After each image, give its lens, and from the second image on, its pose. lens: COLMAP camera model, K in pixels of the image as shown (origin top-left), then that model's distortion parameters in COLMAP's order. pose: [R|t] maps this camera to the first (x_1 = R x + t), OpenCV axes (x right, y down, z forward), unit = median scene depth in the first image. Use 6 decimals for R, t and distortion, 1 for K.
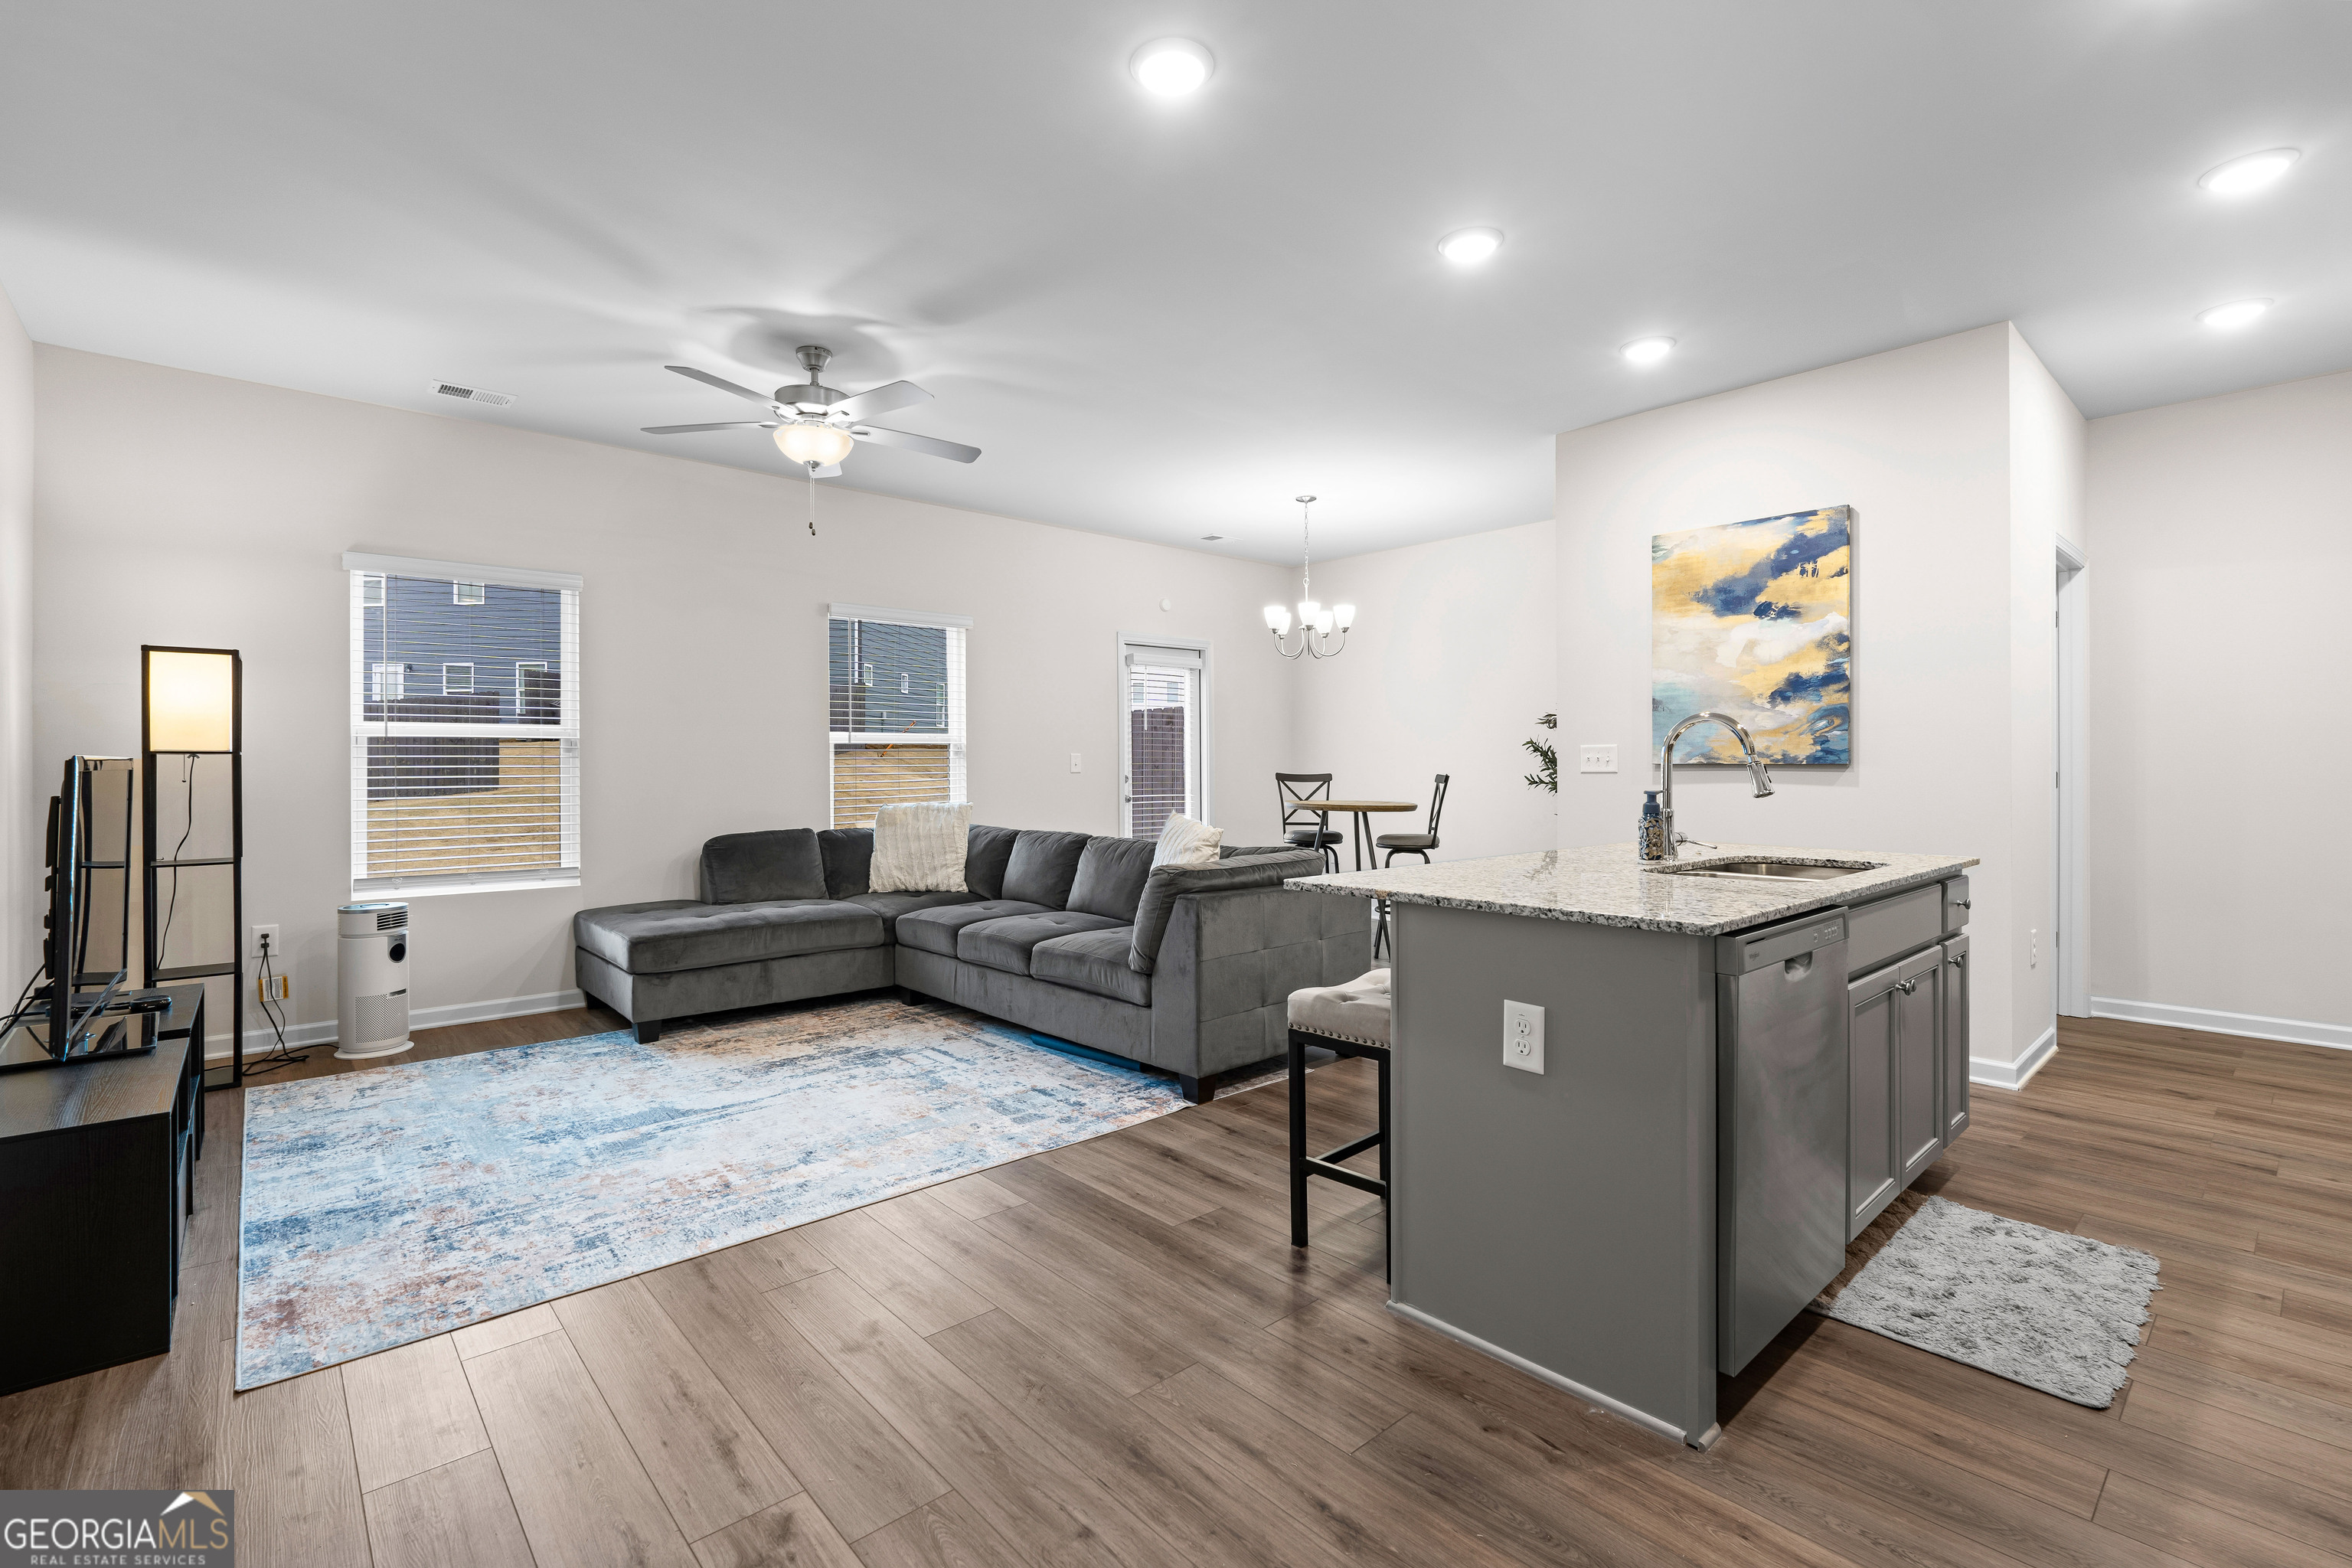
lens RADIAL K [[1045.3, 0, 1176.9], [0, 1045.3, 775.2], [0, 0, 1]] dist [-0.003006, 0.000092]
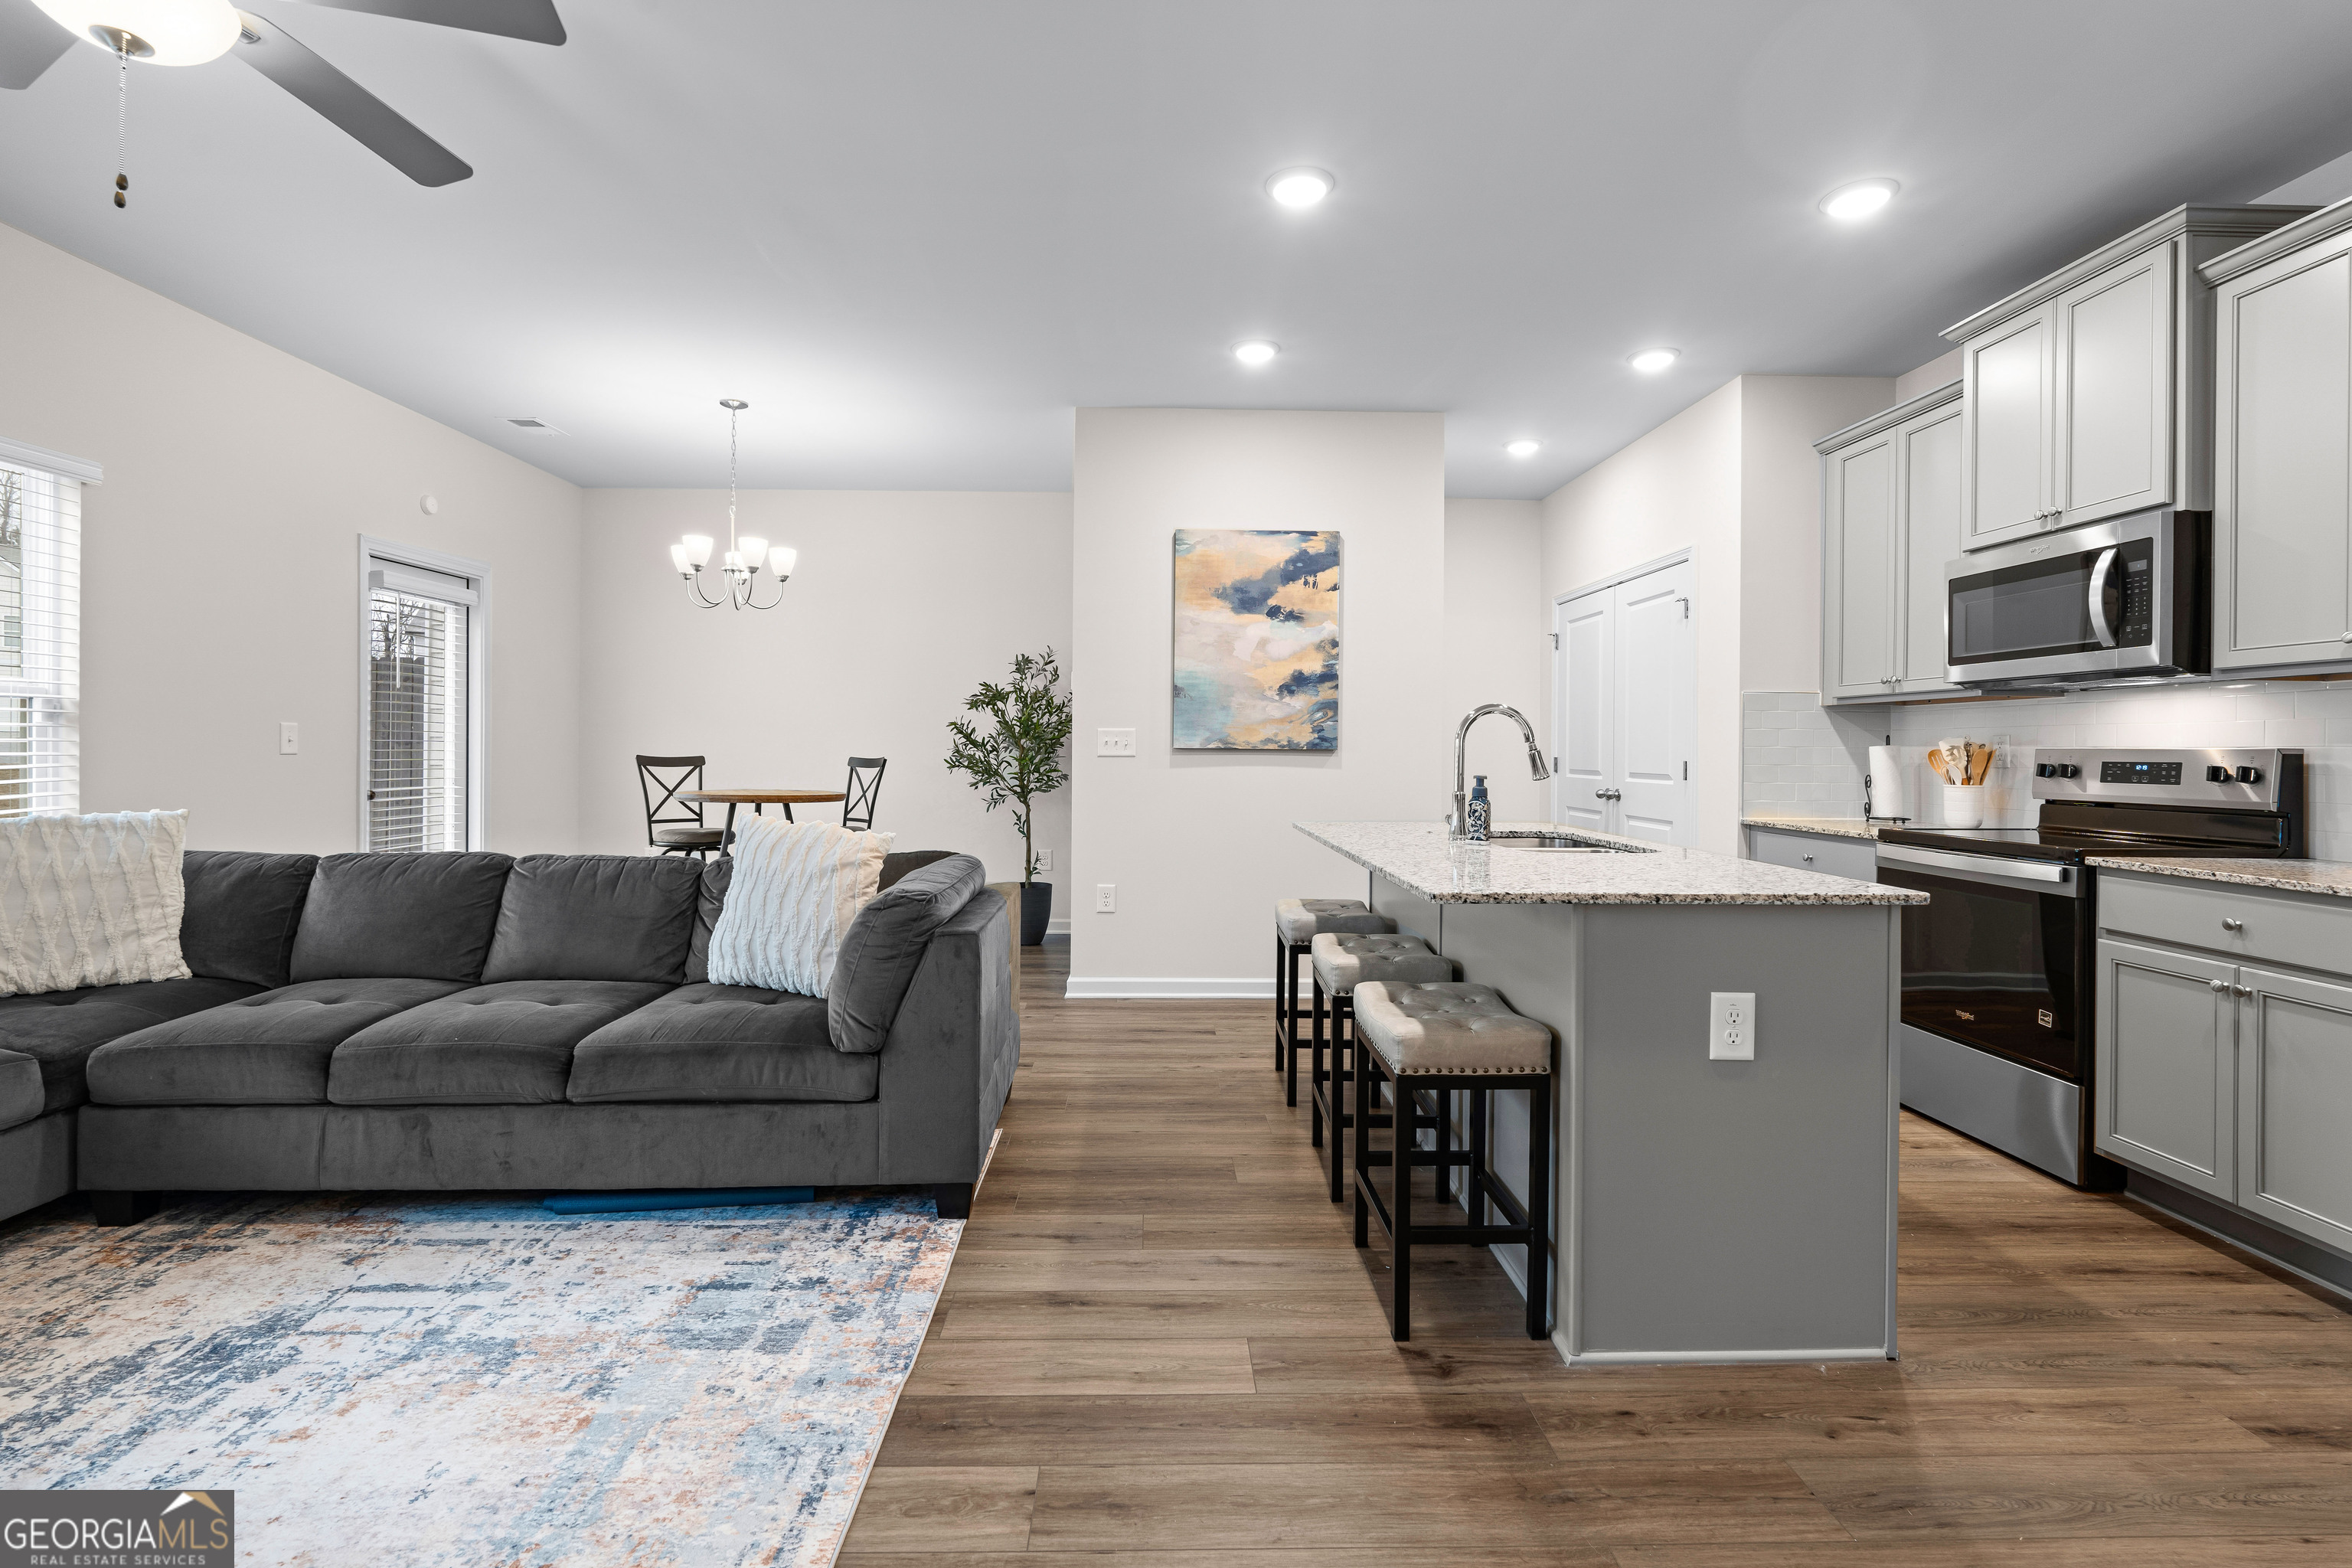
lens RADIAL K [[1033.8, 0, 1177.9], [0, 1033.8, 756.4], [0, 0, 1]] dist [-0.001345, -0.000714]
pose [[0.650512, 0.001573, 0.759495, -0.365643], [-0.001949, 0.999998, -0.000401, -0.002261], [-0.759494, -0.001220, 0.650513, 0.368651]]
